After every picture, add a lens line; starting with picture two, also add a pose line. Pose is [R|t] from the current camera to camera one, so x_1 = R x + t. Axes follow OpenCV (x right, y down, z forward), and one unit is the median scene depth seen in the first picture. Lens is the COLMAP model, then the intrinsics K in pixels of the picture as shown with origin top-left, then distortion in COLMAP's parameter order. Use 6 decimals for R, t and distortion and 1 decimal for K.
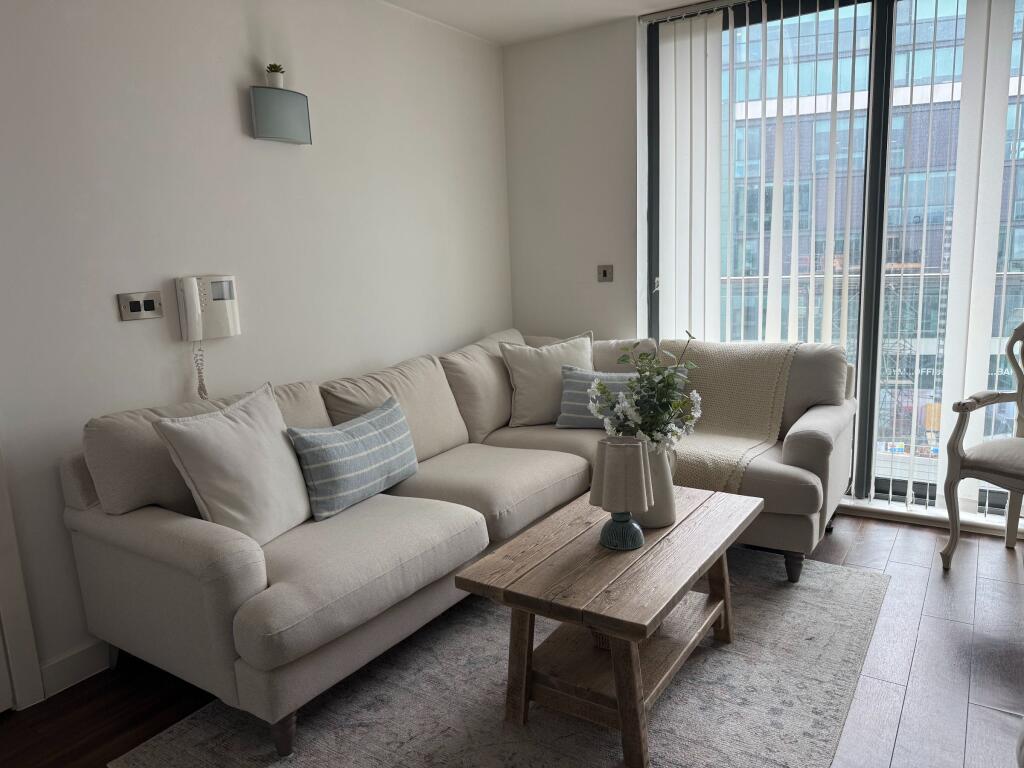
lens RADIAL K [[740.4, 0, 515.4], [0, 740.4, 392.4], [0, 0, 1]] dist [0.105196, -0.166065]
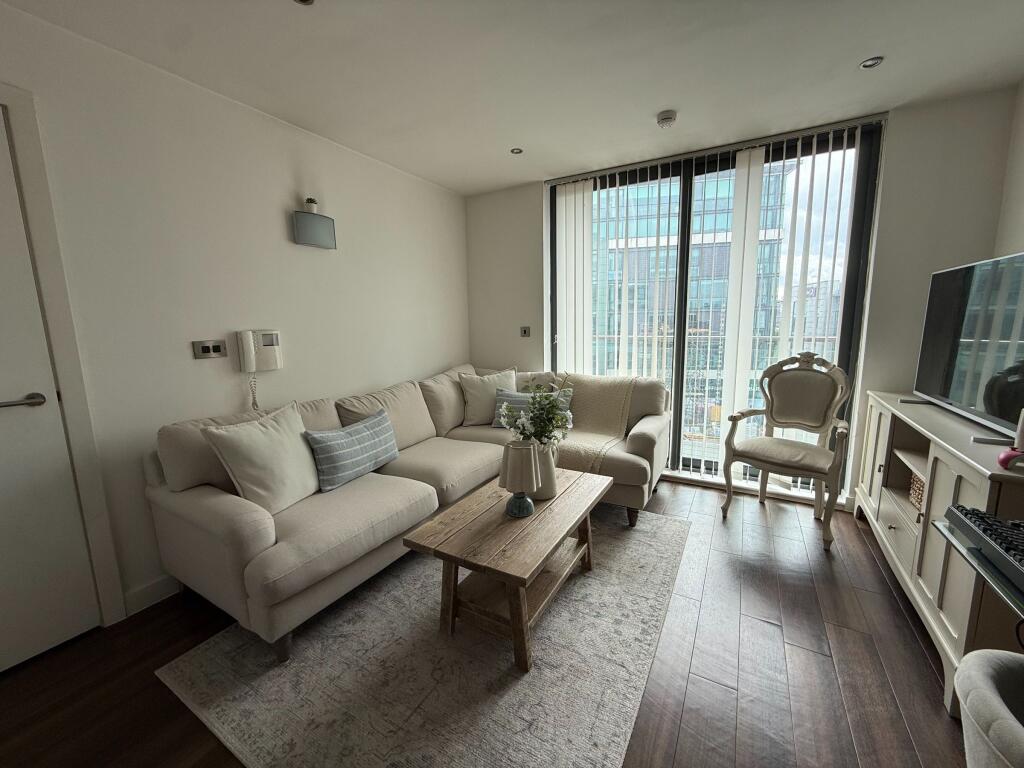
lens RADIAL K [[411.3, 0, 512.0], [0, 411.3, 384.0], [0, 0, 1]] dist [-0.001025, -0.000103]
pose [[0.998660, 0.011835, 0.050382, 0.067938], [-0.010465, 0.999571, -0.027365, -0.027613], [-0.050684, 0.026801, 0.998355, 0.133062]]
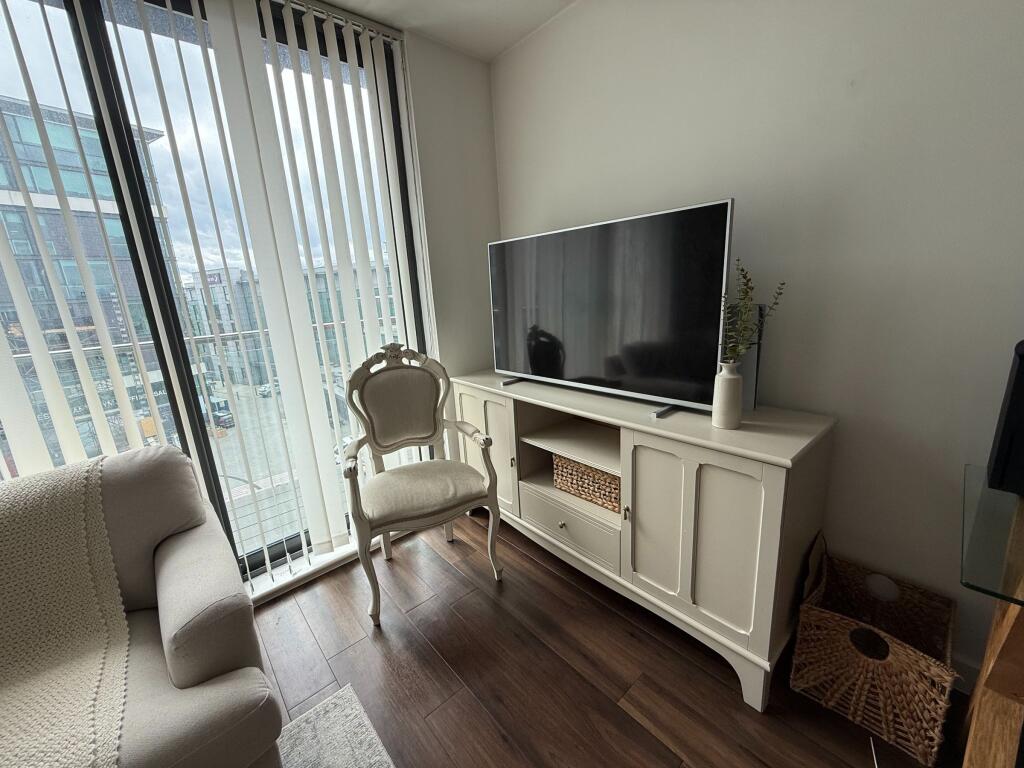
lens RADIAL K [[411.3, 0, 512.0], [0, 411.3, 384.0], [0, 0, 1]] dist [-0.001025, -0.000103]
pose [[0.281198, -0.213233, 0.935660, 0.178091], [0.223406, 0.962759, 0.152267, -0.120055], [-0.933283, 0.166215, 0.318364, 0.598000]]
